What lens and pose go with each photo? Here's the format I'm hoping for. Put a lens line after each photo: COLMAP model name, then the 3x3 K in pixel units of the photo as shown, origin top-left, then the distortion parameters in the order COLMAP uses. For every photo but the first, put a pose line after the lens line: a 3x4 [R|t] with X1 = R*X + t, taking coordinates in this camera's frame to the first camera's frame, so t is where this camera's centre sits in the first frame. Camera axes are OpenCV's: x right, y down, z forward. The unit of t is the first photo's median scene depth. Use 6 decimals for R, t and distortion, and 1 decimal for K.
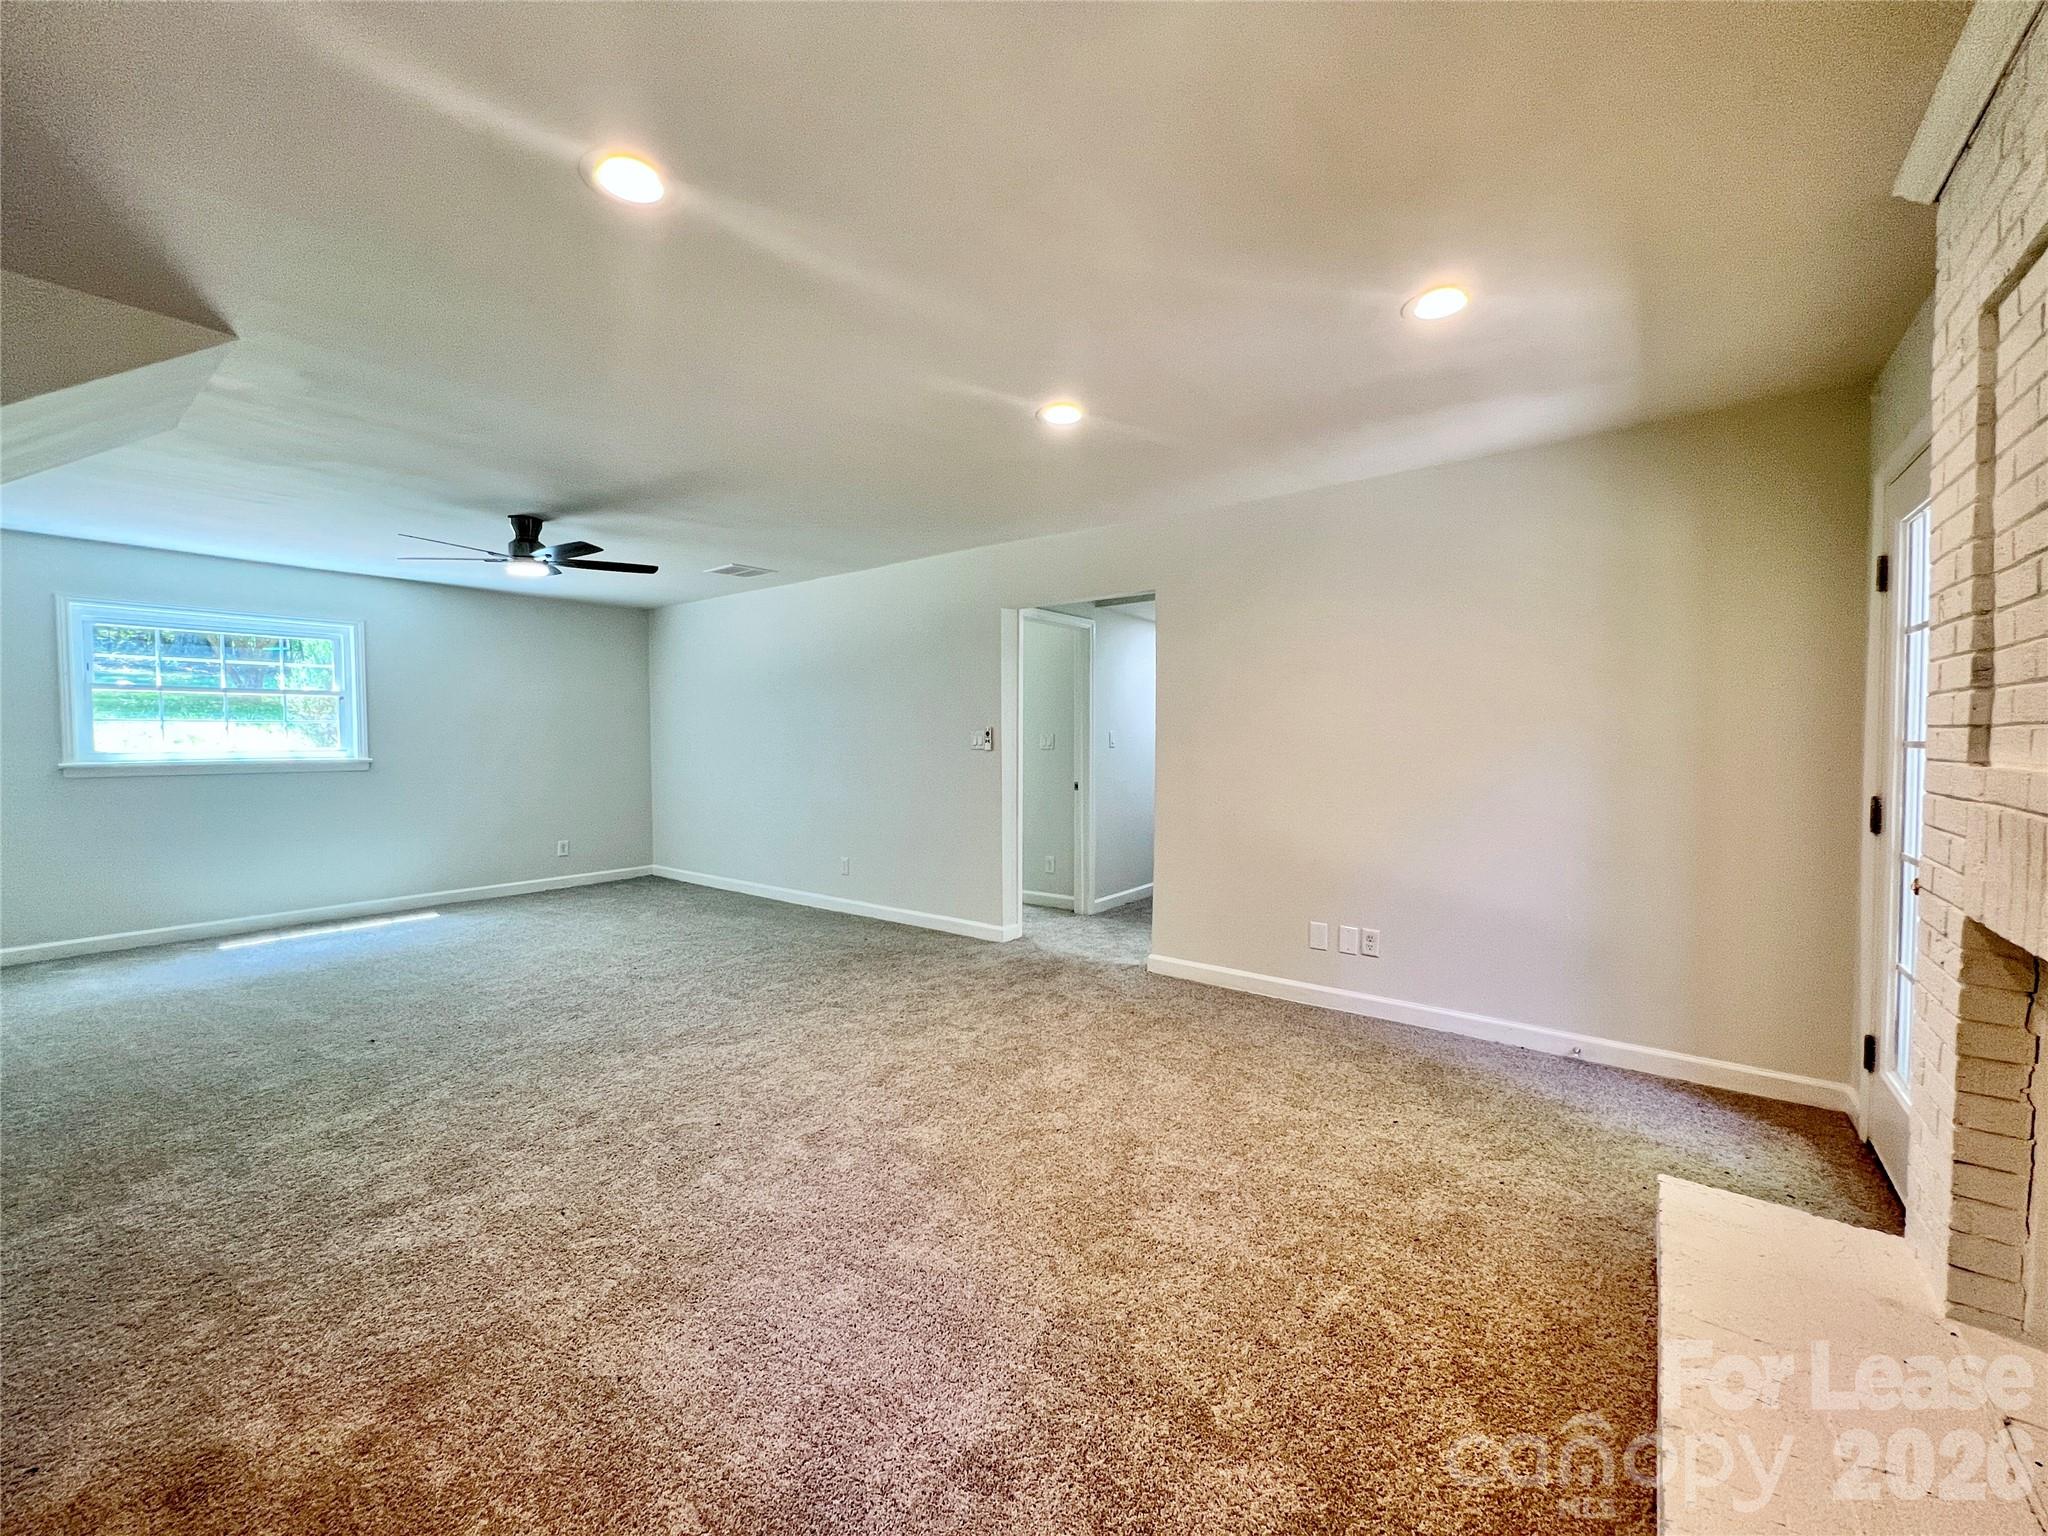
lens RADIAL K [[819.3, 0, 1018.7], [0, 819.3, 760.6], [0, 0, 1]] dist [-0.000765, 0.000097]
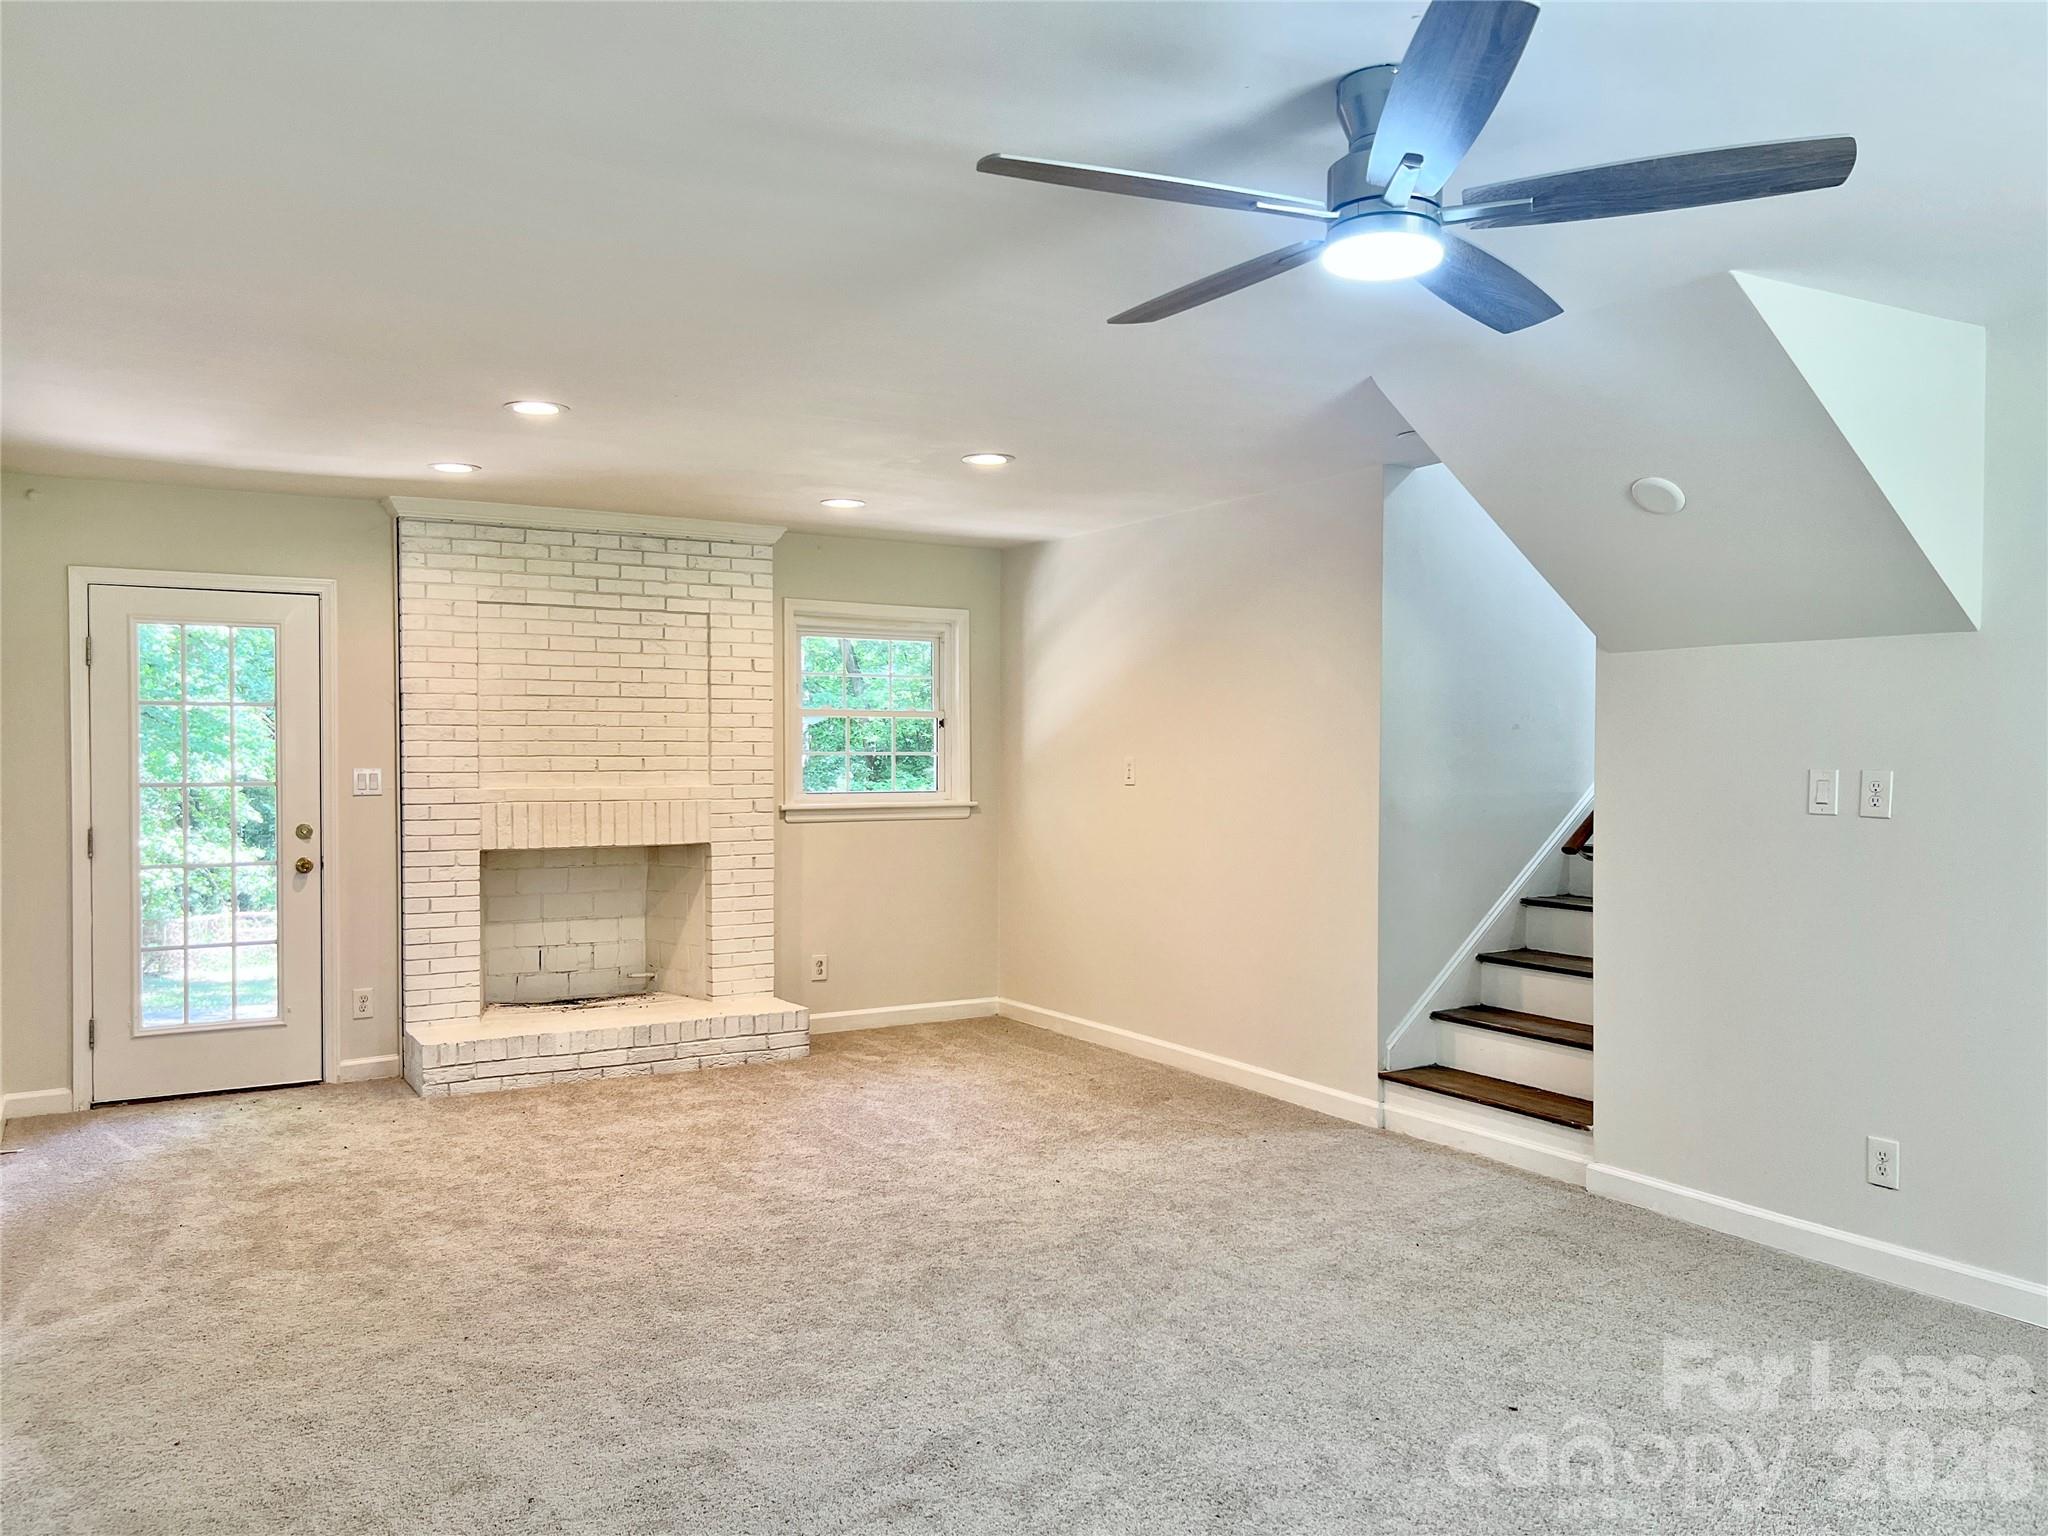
lens RADIAL K [[1532.1, 0, 1020.2], [0, 1532.1, 778.3], [0, 0, 1]] dist [0.083239, -0.115370]
pose [[-0.930115, -0.001988, 0.367262, -0.777116], [0.014898, 0.998958, 0.043136, -0.076625], [-0.366966, 0.045593, -0.929117, 1.818403]]
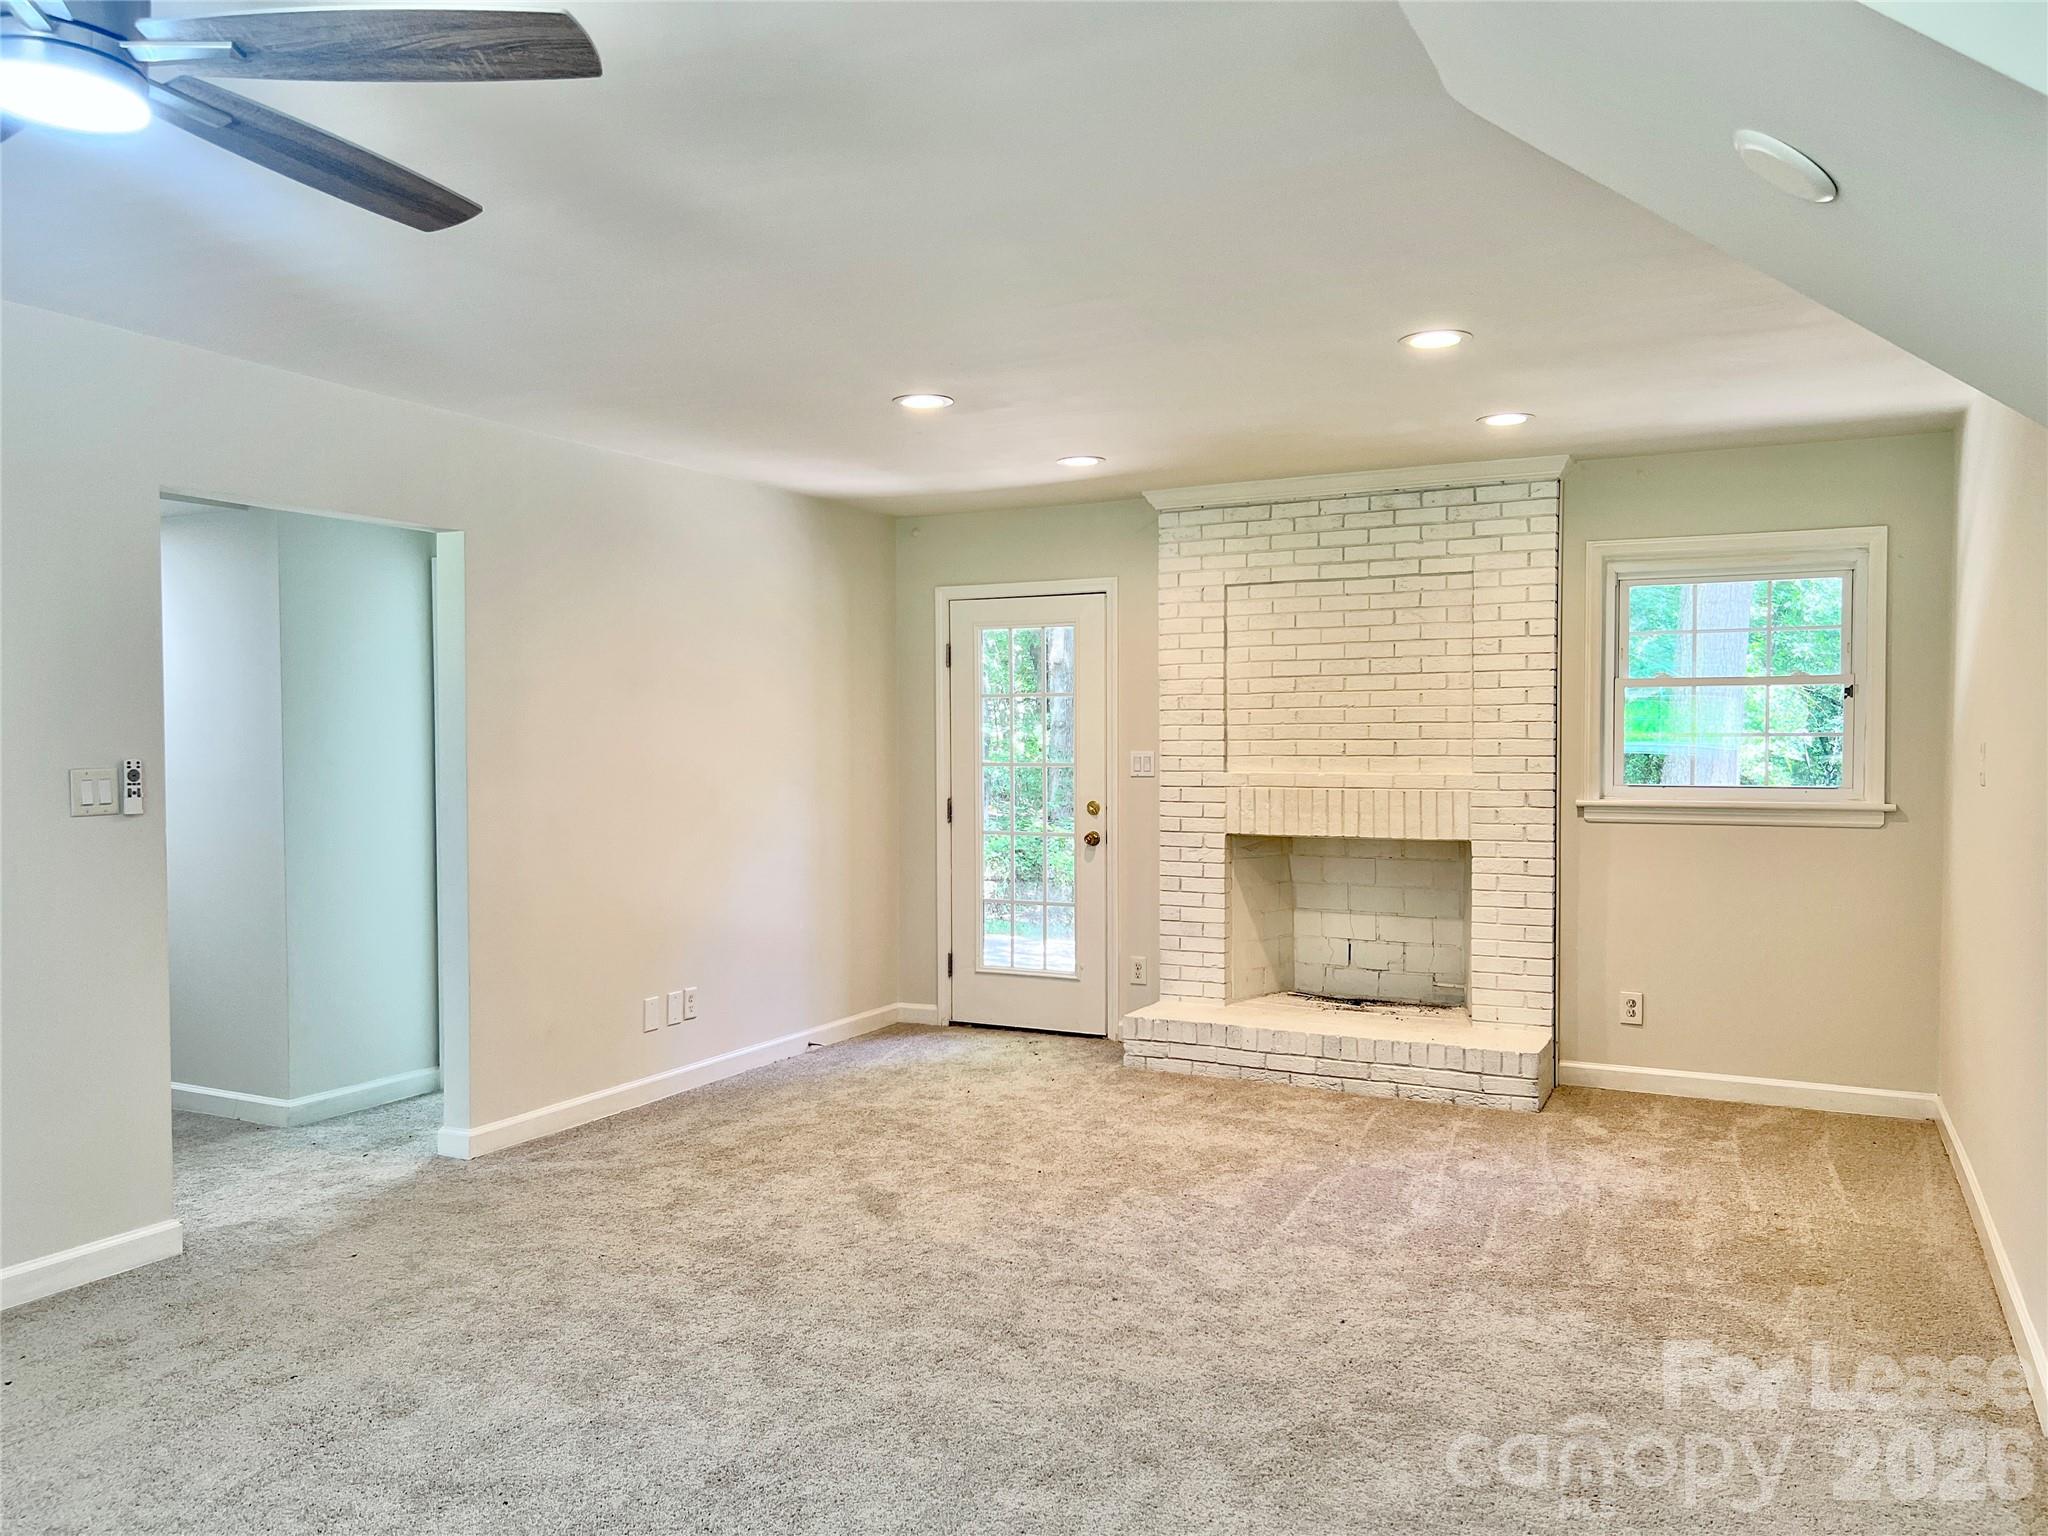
lens RADIAL K [[1532.1, 0, 1020.2], [0, 1532.1, 778.3], [0, 0, 1]] dist [0.083239, -0.115370]
pose [[-0.192604, -0.024571, 0.980969, -1.234063], [0.035523, 0.998857, 0.031994, -0.055235], [-0.980633, 0.041010, -0.191511, 0.962866]]
